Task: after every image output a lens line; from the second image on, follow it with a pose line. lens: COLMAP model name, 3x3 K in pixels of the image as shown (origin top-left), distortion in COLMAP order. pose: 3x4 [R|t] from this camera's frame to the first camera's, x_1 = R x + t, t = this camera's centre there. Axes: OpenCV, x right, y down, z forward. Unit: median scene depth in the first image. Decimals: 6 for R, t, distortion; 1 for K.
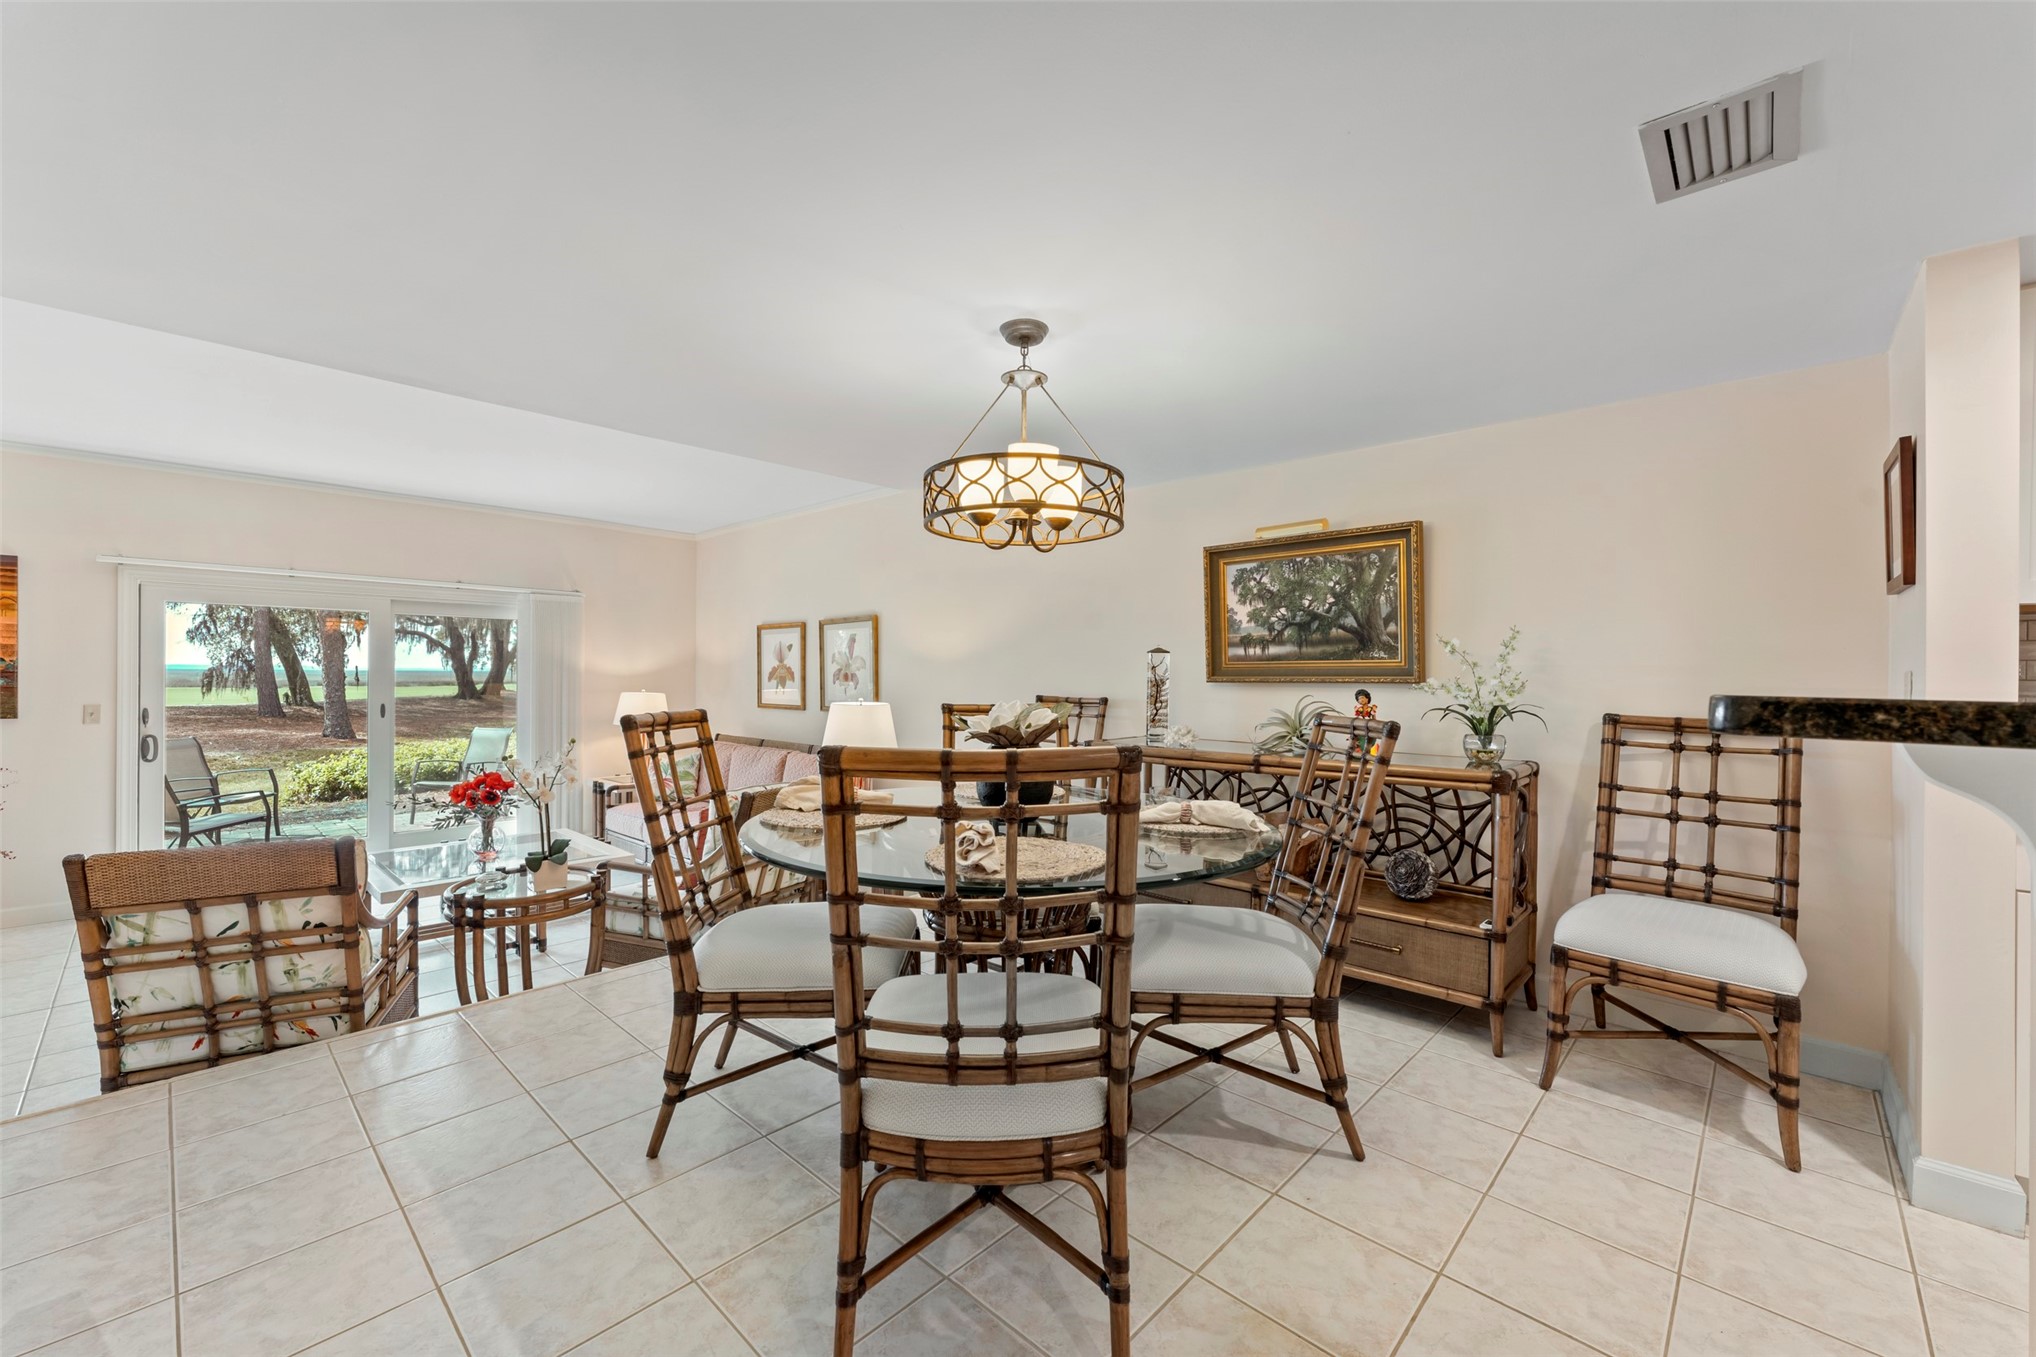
lens RADIAL K [[815.8, 0, 999.5], [0, 815.8, 669.0], [0, 0, 1]] dist [0.002843, -0.000376]
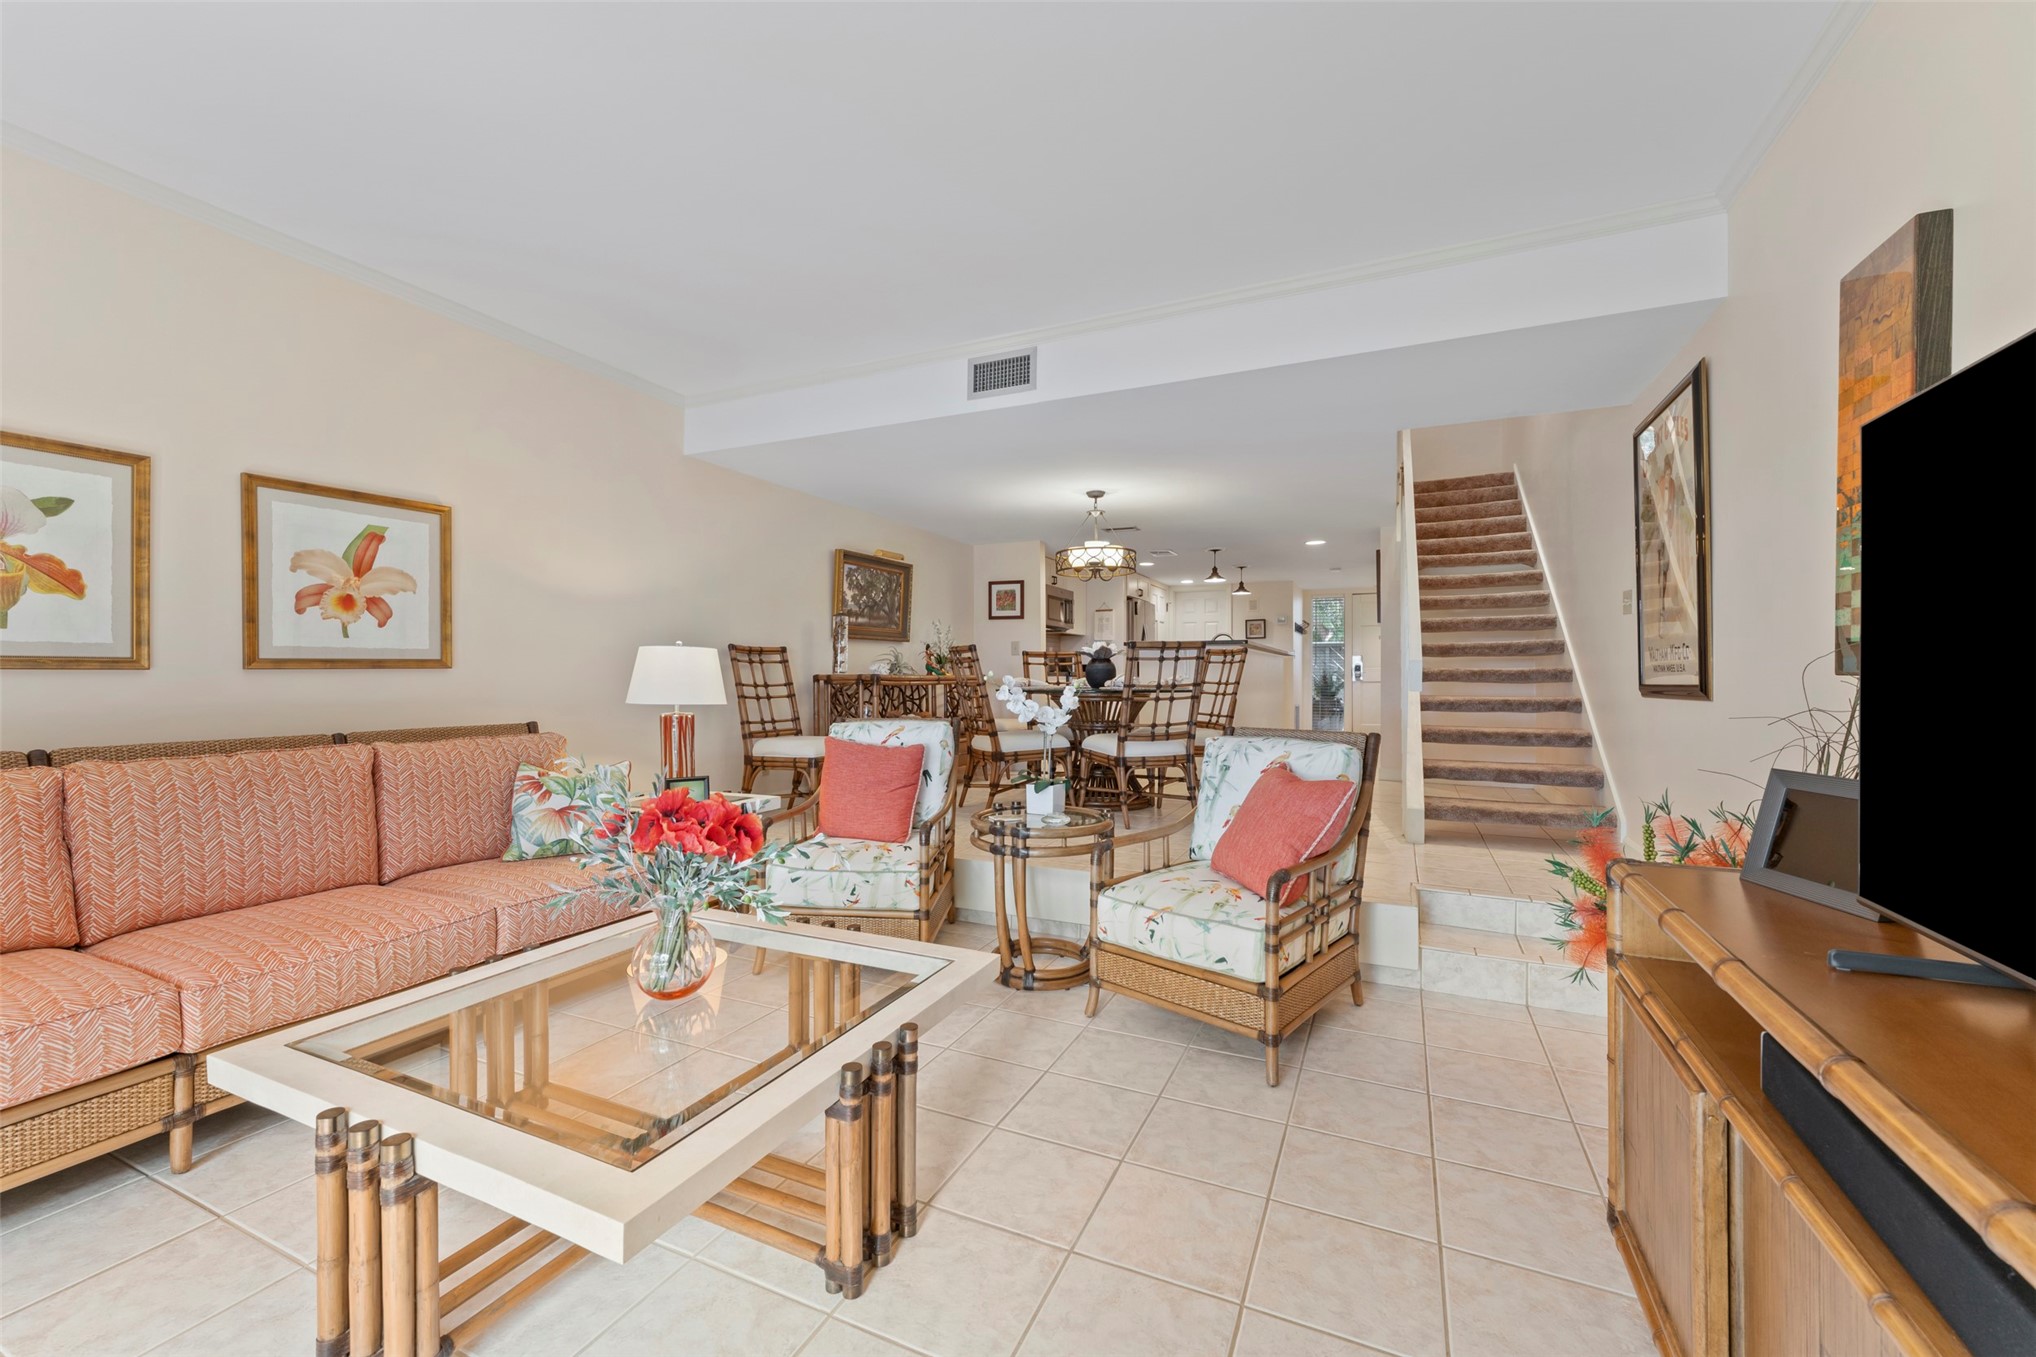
lens RADIAL K [[815.8, 0, 1010.4], [0, 815.8, 668.5], [0, 0, 1]] dist [0.002843, -0.000376]
pose [[-0.324015, 0.003512, 0.946045, -1.311594], [-0.010212, 0.999922, -0.007209, 0.082967], [-0.945997, -0.011997, -0.323954, 1.196232]]
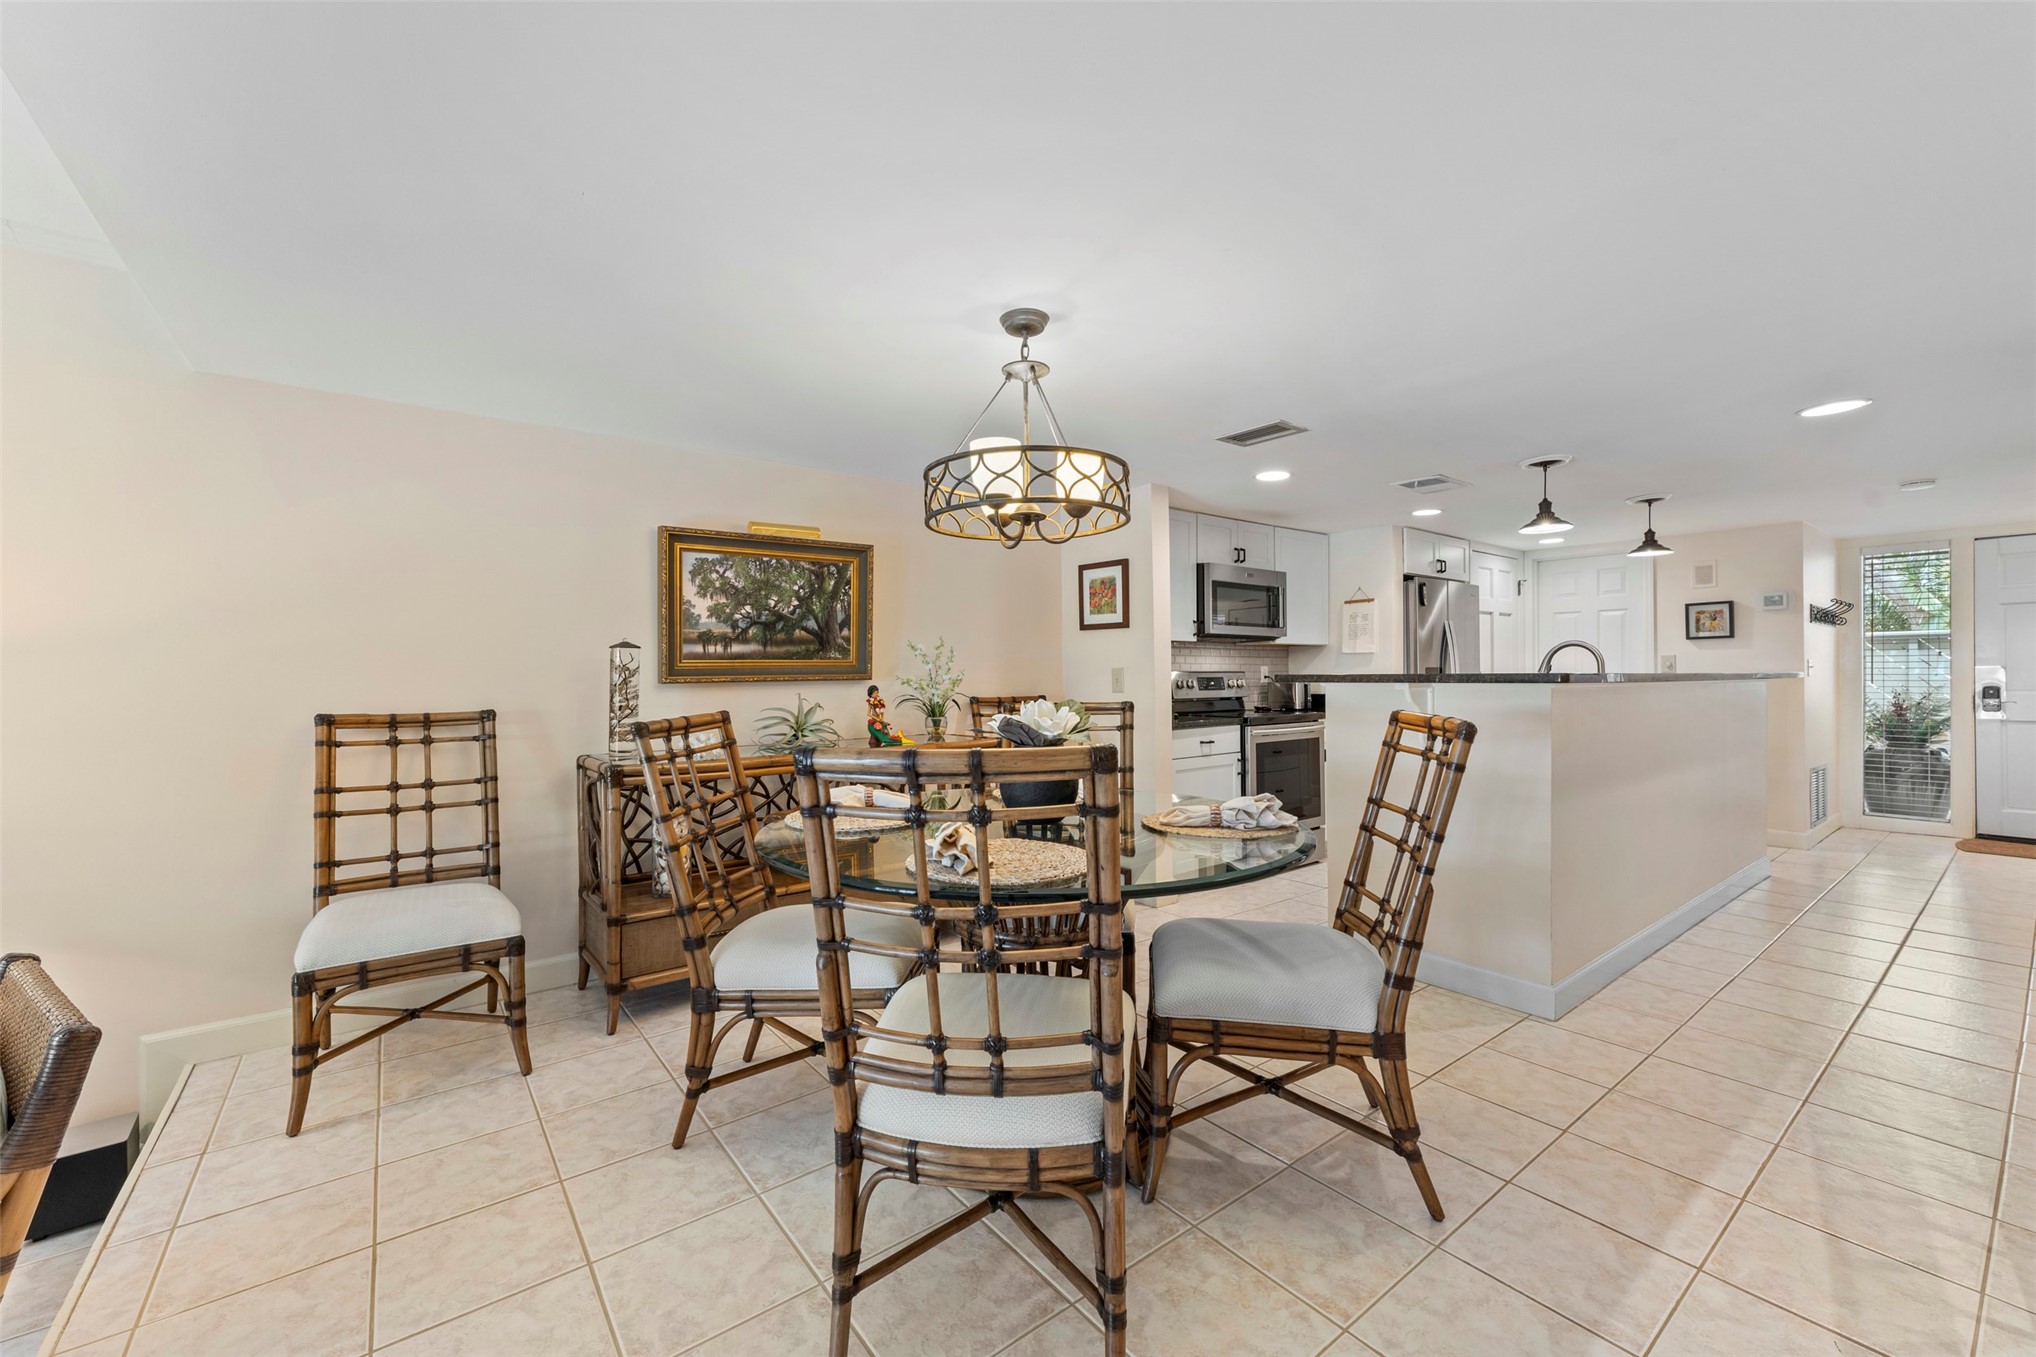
lens RADIAL K [[815.8, 0, 1013.4], [0, 815.8, 677.5], [0, 0, 1]] dist [0.002843, -0.000376]
pose [[0.141799, -0.013639, 0.989802, -0.551137], [0.000509, 0.999906, 0.013705, -0.001458], [-0.989895, -0.001440, 0.141793, 0.512554]]
